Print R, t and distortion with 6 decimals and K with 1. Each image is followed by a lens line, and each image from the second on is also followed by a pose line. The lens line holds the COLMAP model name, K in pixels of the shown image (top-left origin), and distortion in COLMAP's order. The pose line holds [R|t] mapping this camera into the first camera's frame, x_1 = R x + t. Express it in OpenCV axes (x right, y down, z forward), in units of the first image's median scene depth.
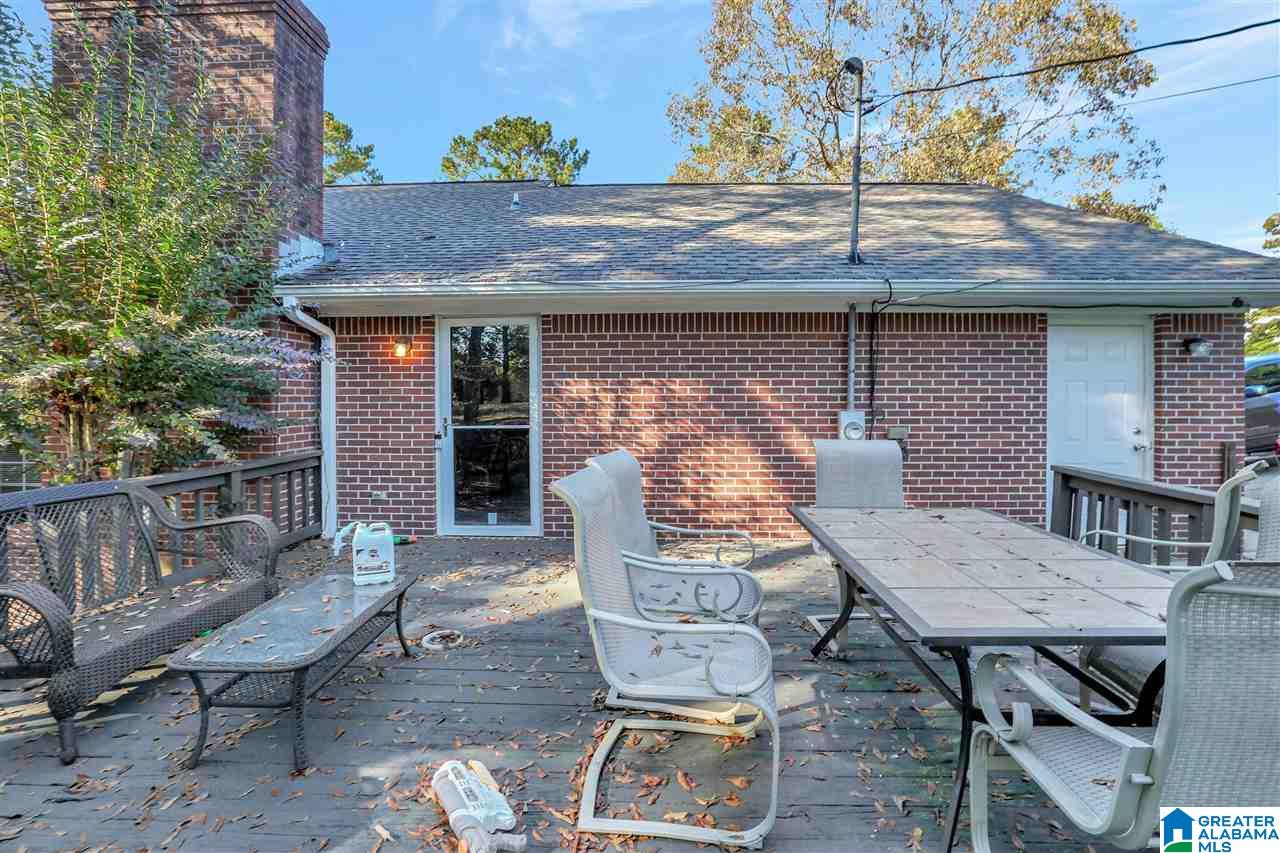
lens RADIAL K [[566.9, 0, 637.8], [0, 566.9, 394.7], [0, 0, 1]] dist [-0.023570, -0.000094]
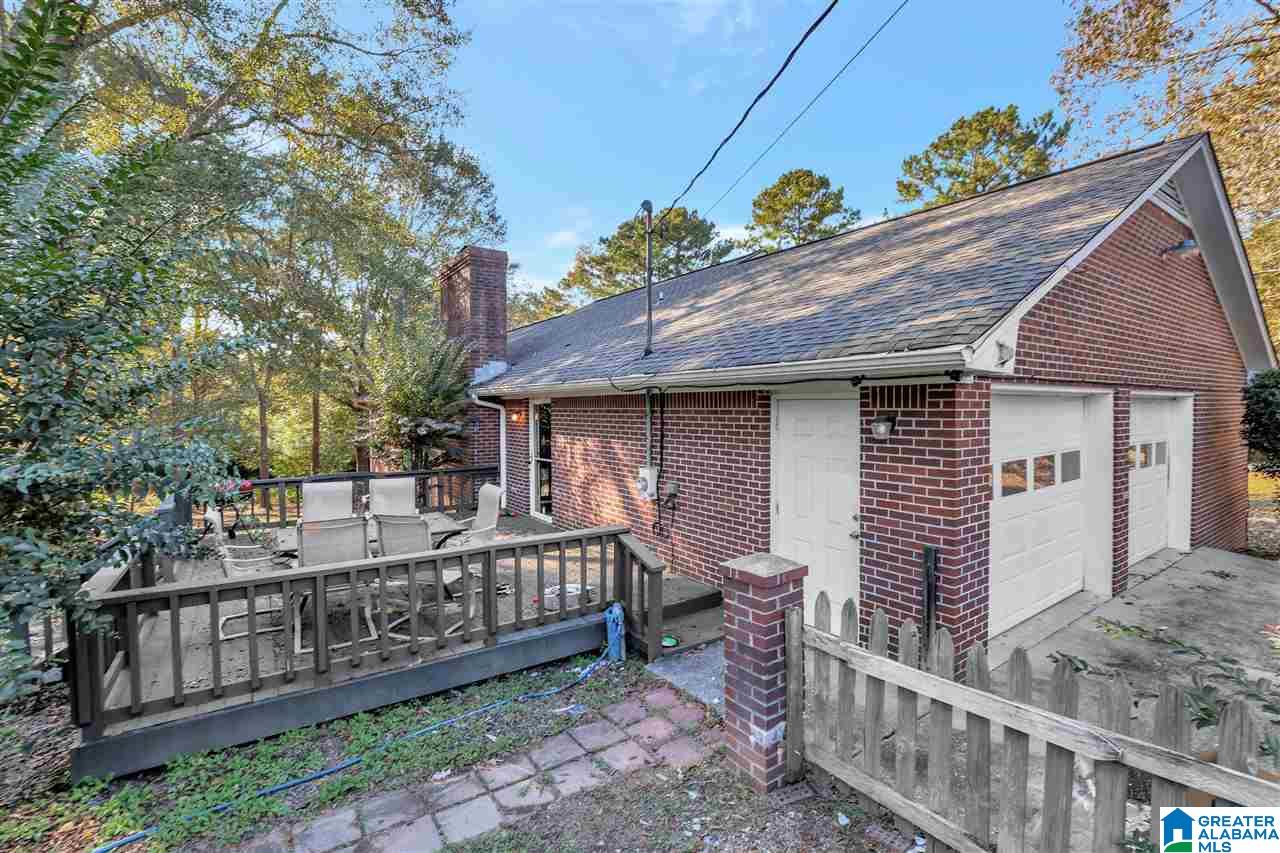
lens RADIAL K [[559.4, 0, 633.0], [0, 559.4, 420.1], [0, 0, 1]] dist [-0.040766, 0.000085]
pose [[0.601026, 0.014750, -0.799093, 1.367162], [0.000626, 0.999821, 0.018926, -0.105502], [0.799229, -0.011875, 0.600909, 0.179146]]
